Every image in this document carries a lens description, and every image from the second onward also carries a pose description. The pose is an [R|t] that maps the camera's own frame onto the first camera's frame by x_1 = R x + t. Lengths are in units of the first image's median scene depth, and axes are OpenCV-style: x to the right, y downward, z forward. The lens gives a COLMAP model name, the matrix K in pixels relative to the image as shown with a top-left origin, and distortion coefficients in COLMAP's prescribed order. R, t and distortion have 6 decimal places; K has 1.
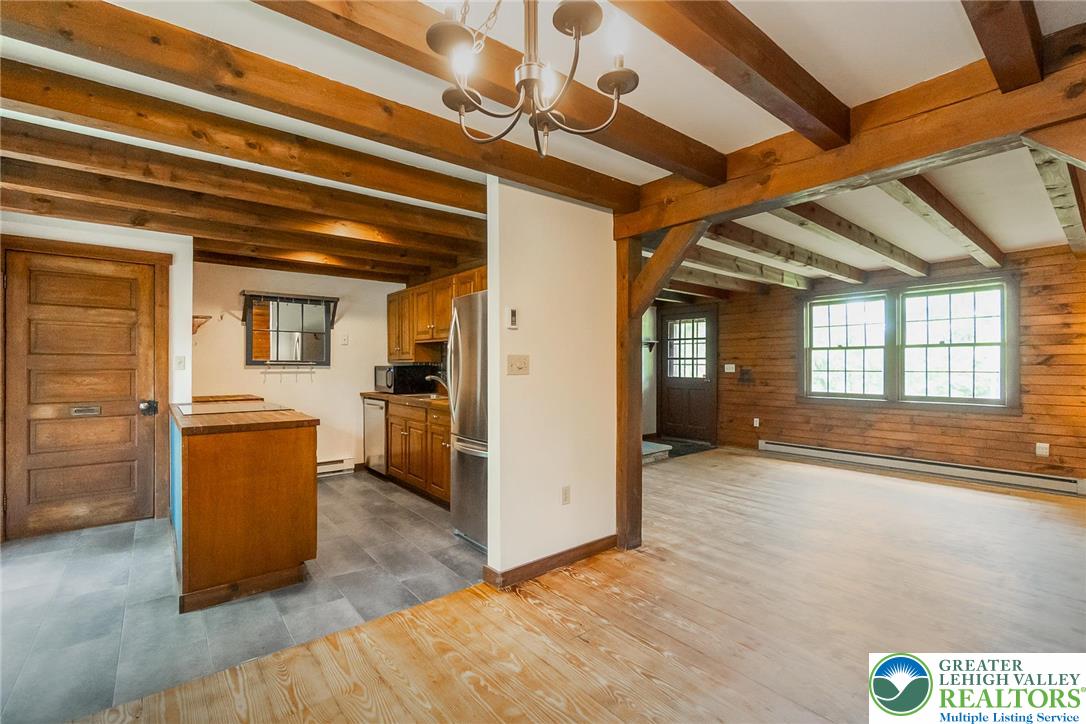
lens RADIAL K [[479.9, 0, 543.0], [0, 479.9, 362.0], [0, 0, 1]] dist [-0.000088, 0.000395]
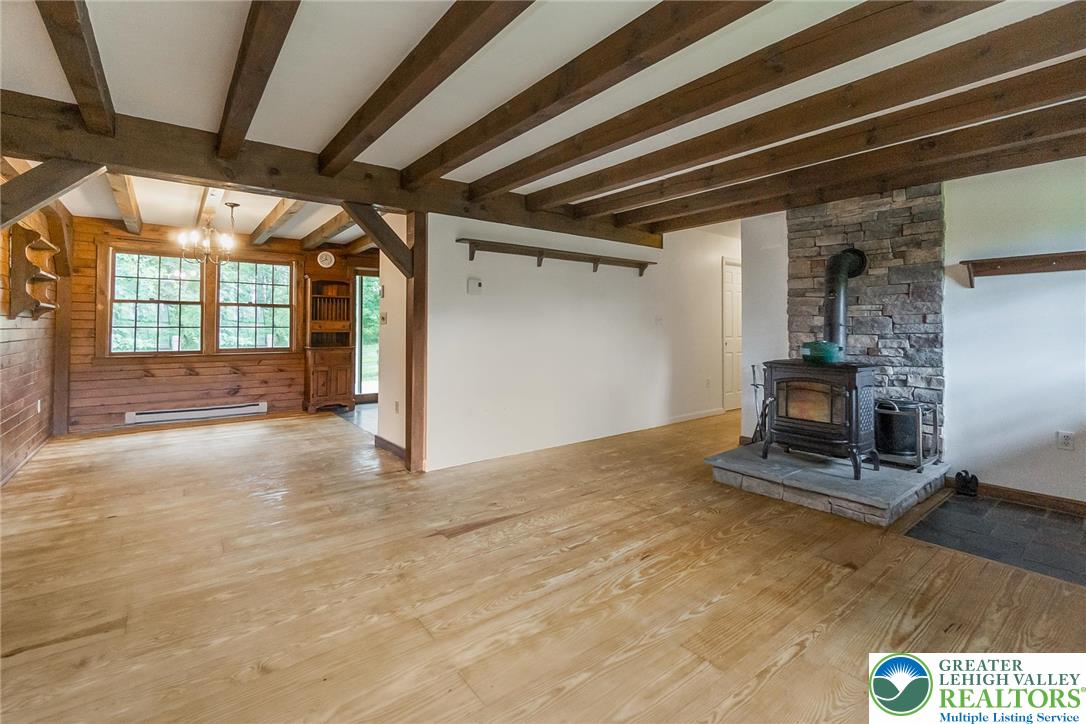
lens RADIAL K [[484.5, 0, 545.7], [0, 484.5, 319.5], [0, 0, 1]] dist [0.000827, 0.000299]
pose [[-0.022811, -0.015524, -0.999619, 0.294615], [0.003519, 0.999872, -0.015608, 0.006652], [0.999734, -0.003874, -0.022753, 0.289102]]
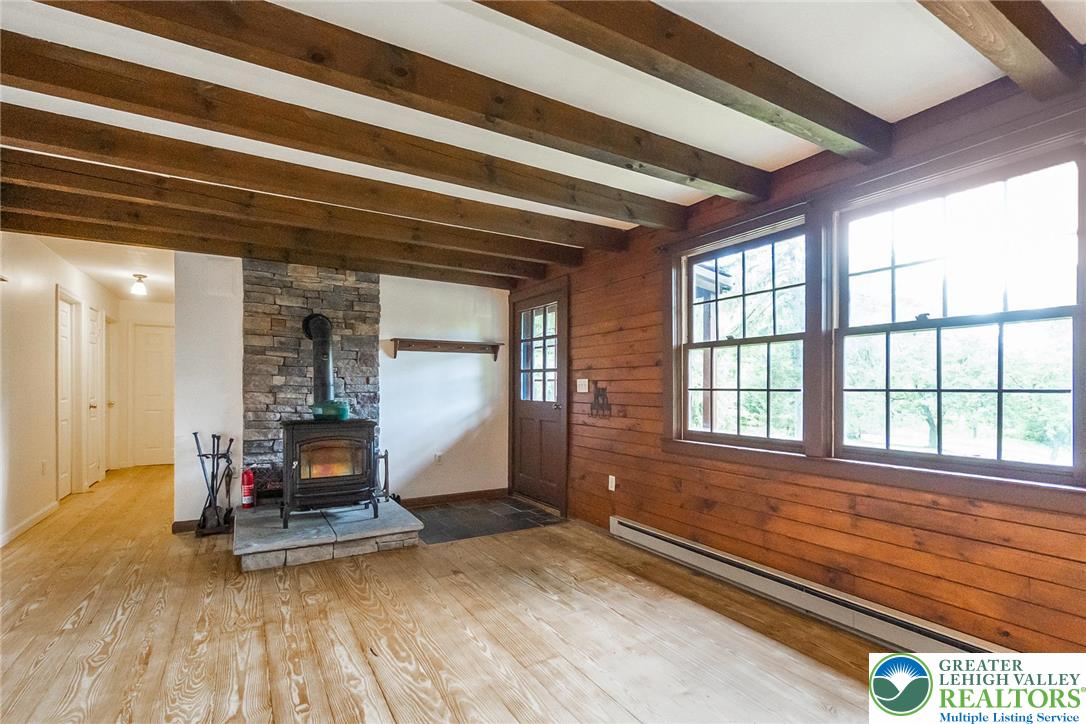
lens RADIAL K [[505.2, 0, 519.6], [0, 505.2, 385.9], [0, 0, 1]] dist [-0.002935, -0.000573]
pose [[0.984342, 0.003577, -0.176231, 0.199030], [-0.003577, 0.999994, 0.000318, 0.006143], [0.176231, 0.000317, 0.984349, 0.182453]]
